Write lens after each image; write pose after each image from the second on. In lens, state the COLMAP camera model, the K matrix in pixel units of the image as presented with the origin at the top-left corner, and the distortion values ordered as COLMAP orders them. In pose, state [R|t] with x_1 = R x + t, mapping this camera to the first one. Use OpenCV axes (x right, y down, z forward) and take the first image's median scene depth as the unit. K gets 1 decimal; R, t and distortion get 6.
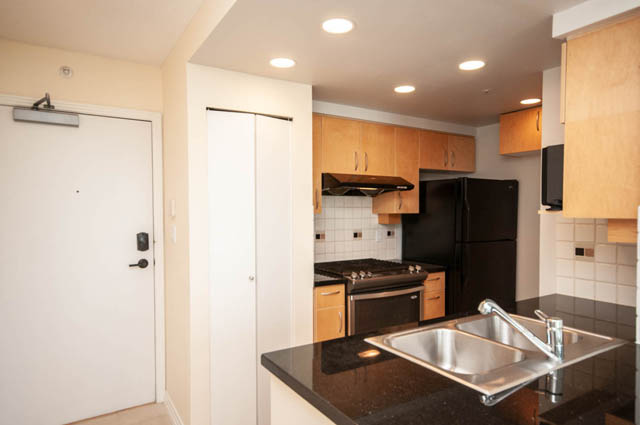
lens RADIAL K [[421.6, 0, 323.2], [0, 421.6, 218.5], [0, 0, 1]] dist [0.018417, 0.006731]
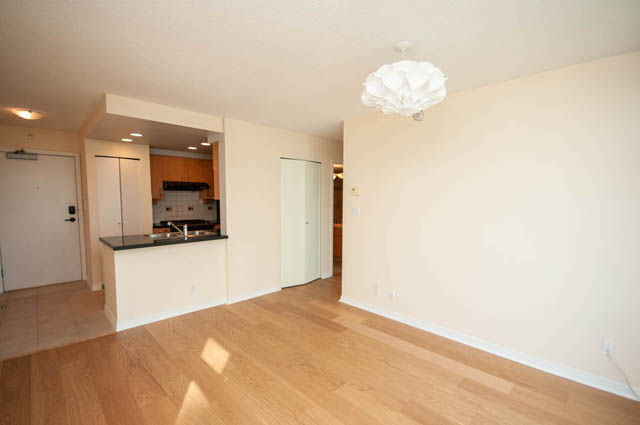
lens RADIAL K [[294.6, 0, 327.8], [0, 294.6, 215.9], [0, 0, 1]] dist [0.005283, -0.008988]
pose [[0.972920, -0.012024, 0.230829, 0.534997], [0.004797, 0.999481, 0.031845, 0.040664], [-0.231092, -0.029875, 0.972473, -0.842959]]
